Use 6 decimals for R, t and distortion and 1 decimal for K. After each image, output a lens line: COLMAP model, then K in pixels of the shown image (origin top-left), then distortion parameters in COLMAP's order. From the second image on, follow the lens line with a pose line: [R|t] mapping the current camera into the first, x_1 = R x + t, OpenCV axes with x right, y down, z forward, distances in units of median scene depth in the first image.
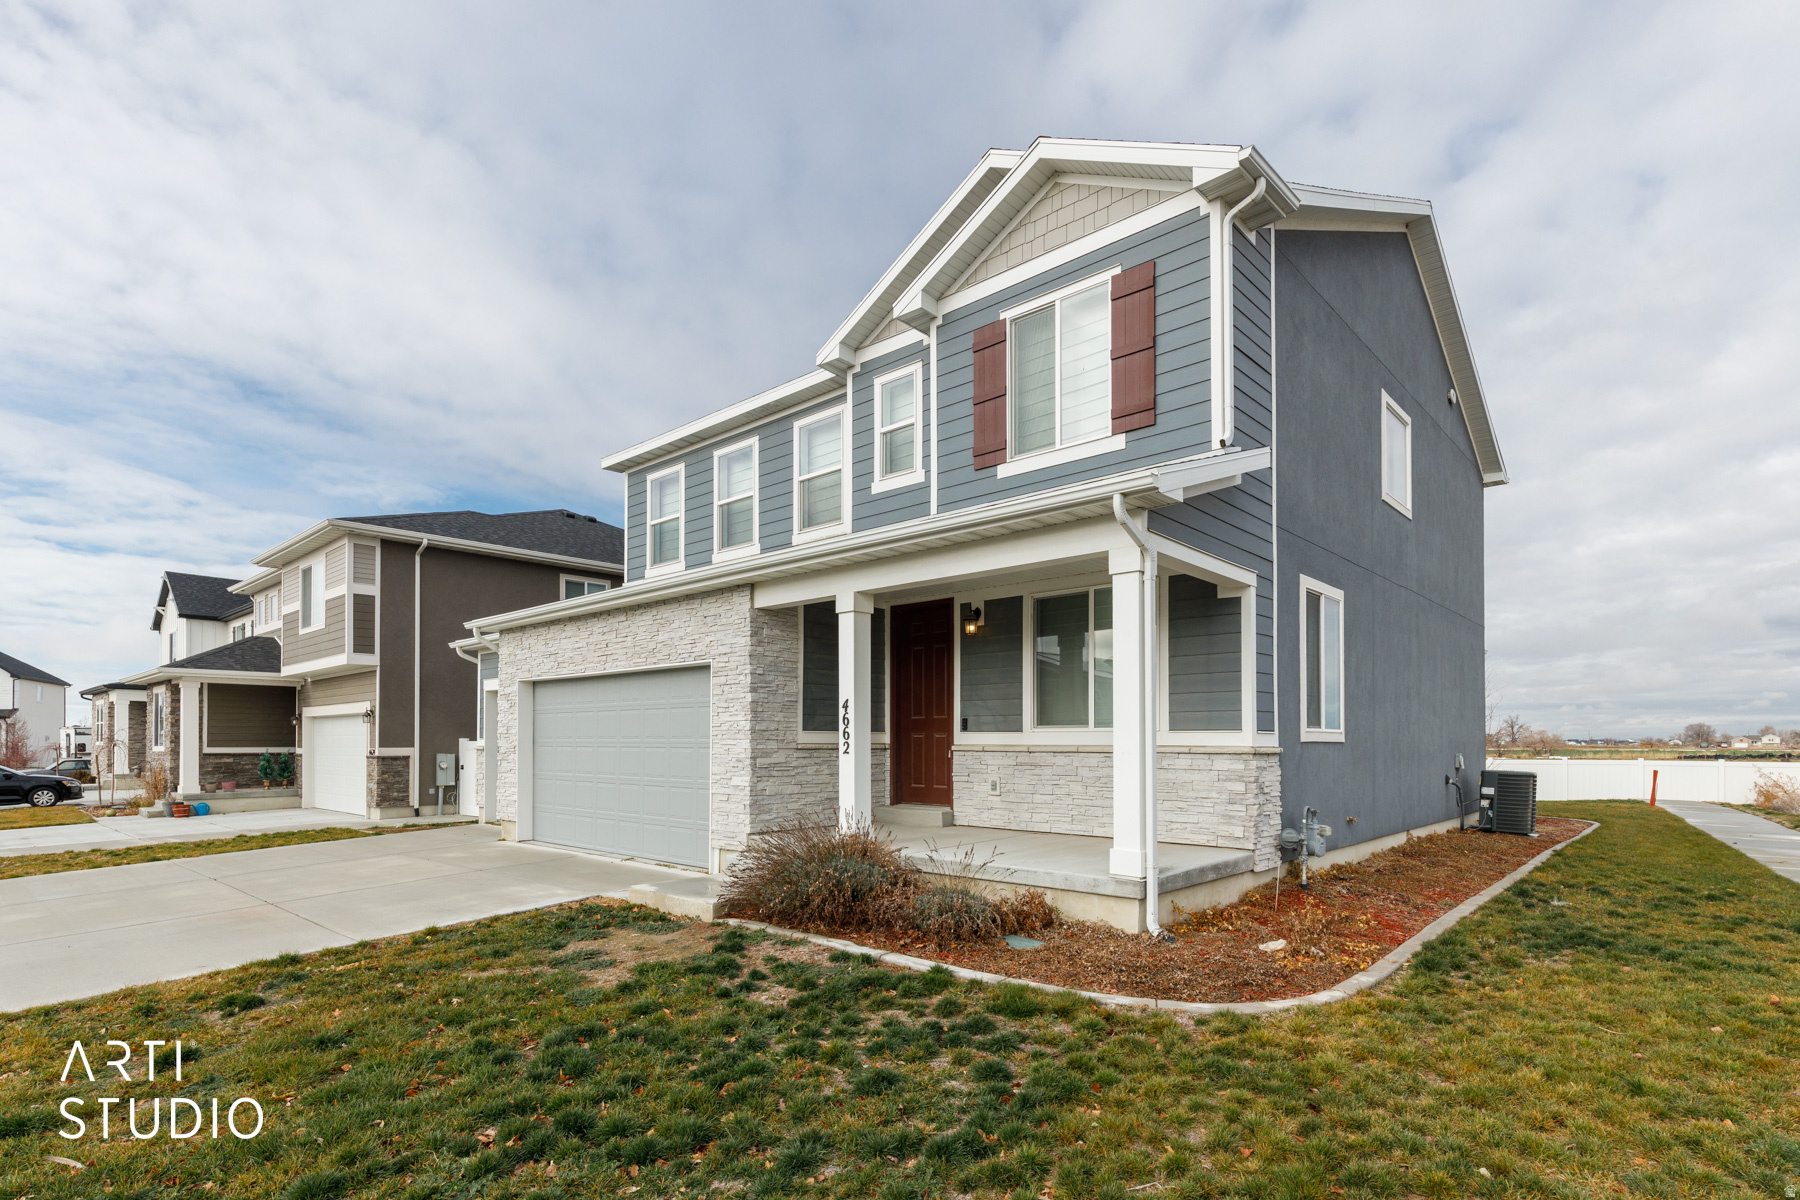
lens RADIAL K [[898.7, 0, 904.6], [0, 898.7, 729.3], [0, 0, 1]] dist [-0.000843, -0.000053]
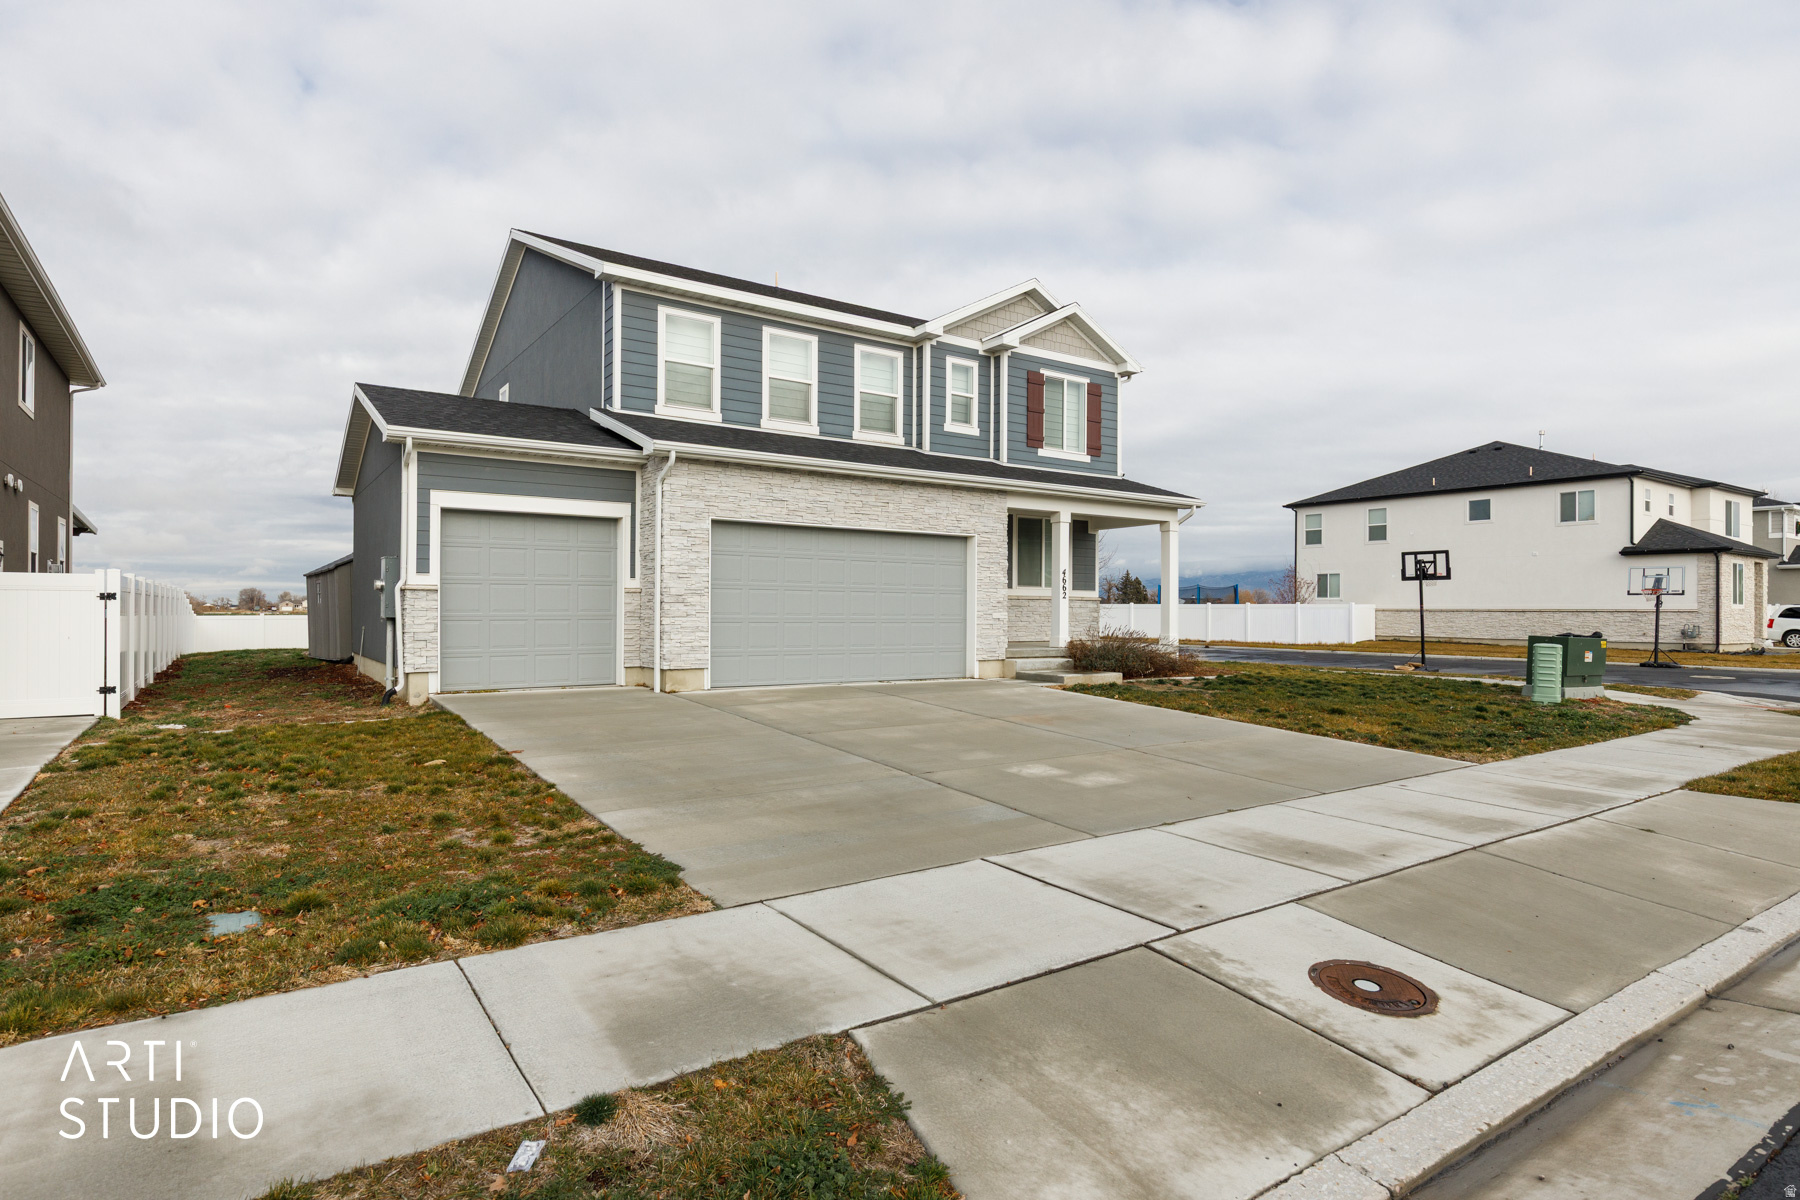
lens RADIAL K [[975.3, 0, 904.4], [0, 975.3, 607.9], [0, 0, 1]] dist [-0.007833, -0.000864]
pose [[0.216914, 0.005658, 0.976174, -1.964836], [-0.021830, 0.999761, -0.000944, 0.052370], [-0.975947, -0.021105, 0.216986, 0.818163]]
